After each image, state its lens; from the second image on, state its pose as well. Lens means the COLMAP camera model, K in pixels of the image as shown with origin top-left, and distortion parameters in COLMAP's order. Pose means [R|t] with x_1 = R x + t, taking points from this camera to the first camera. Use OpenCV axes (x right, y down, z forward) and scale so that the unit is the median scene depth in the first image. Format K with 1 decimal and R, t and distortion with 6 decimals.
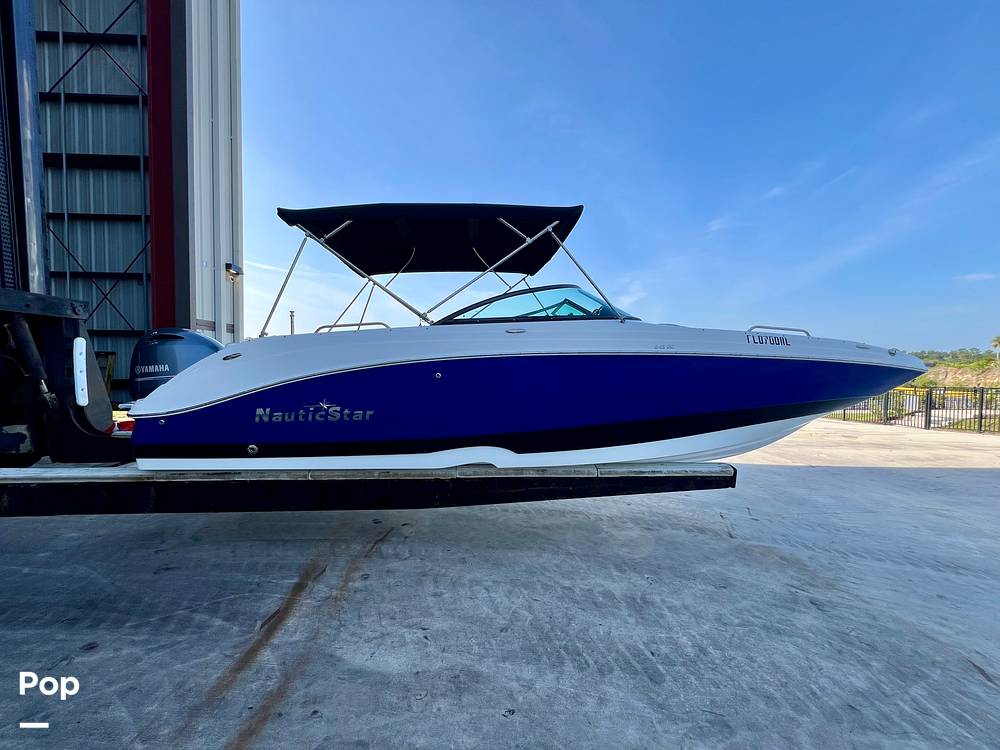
lens RADIAL K [[401.3, 0, 500.0], [0, 401.3, 375.0], [0, 0, 1]] dist [0.001588, -0.000388]
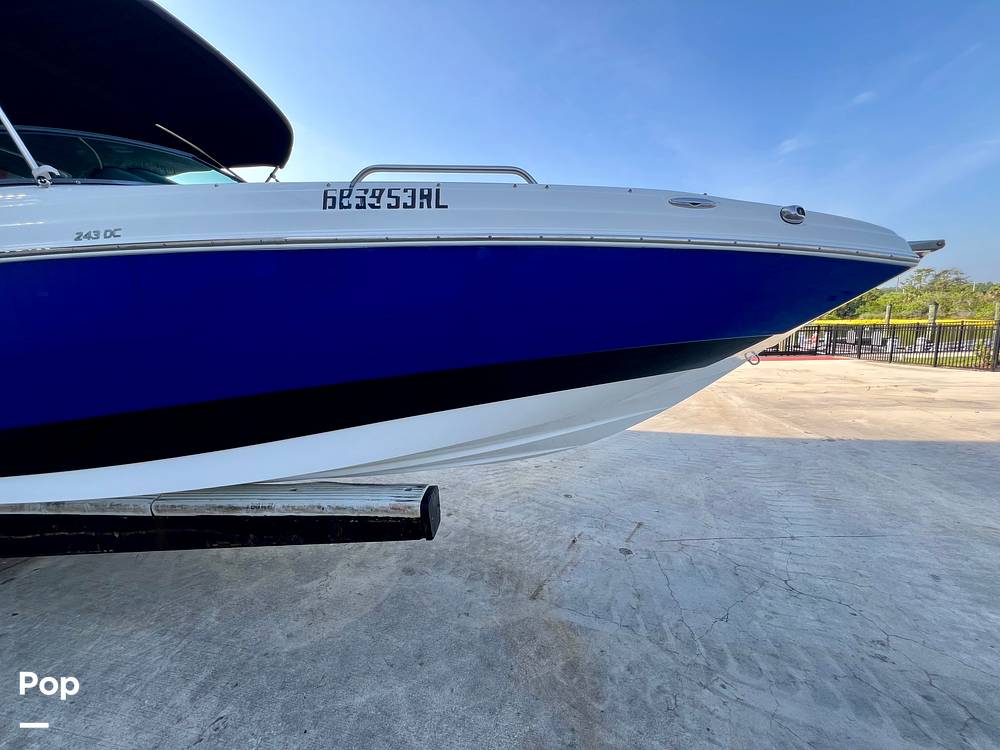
lens RADIAL K [[401.3, 0, 500.0], [0, 401.3, 375.0], [0, 0, 1]] dist [0.001588, -0.000388]
pose [[0.987487, -0.028725, -0.155060, 0.702347], [0.045813, 0.993119, 0.107779, 0.036019], [0.150897, -0.113534, 0.982008, 0.532777]]
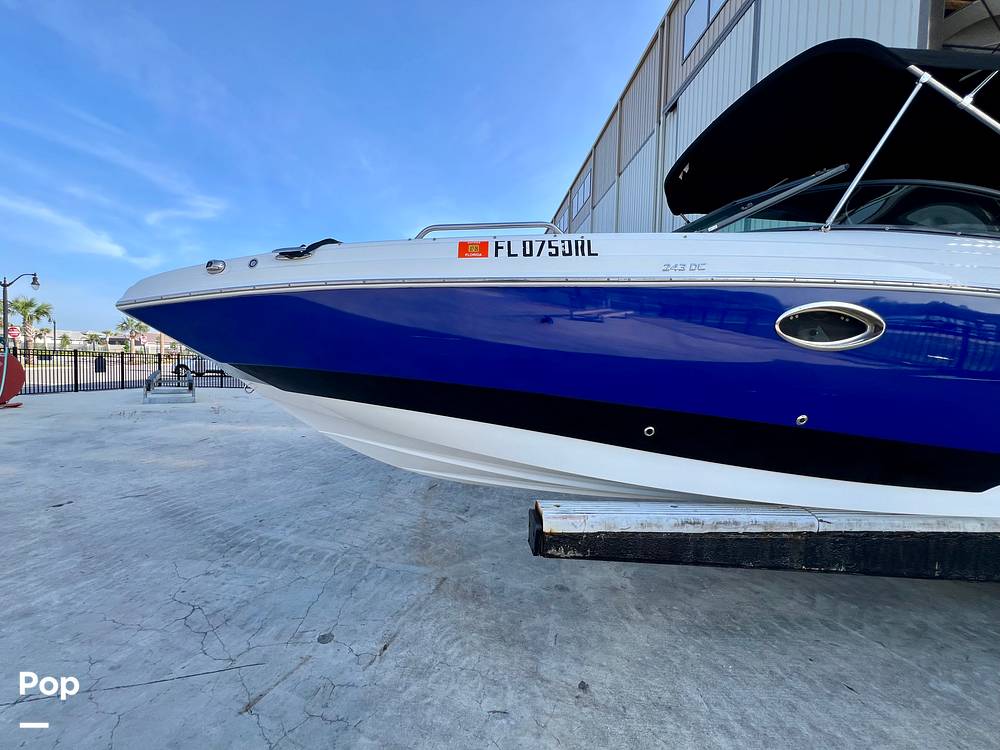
lens RADIAL K [[401.3, 0, 500.0], [0, 401.3, 375.0], [0, 0, 1]] dist [0.001588, -0.000388]
pose [[-0.998715, -0.038508, -0.032947, 0.580431], [-0.040663, 0.996894, 0.067449, 0.008214], [0.030247, 0.068702, -0.997179, 1.860180]]
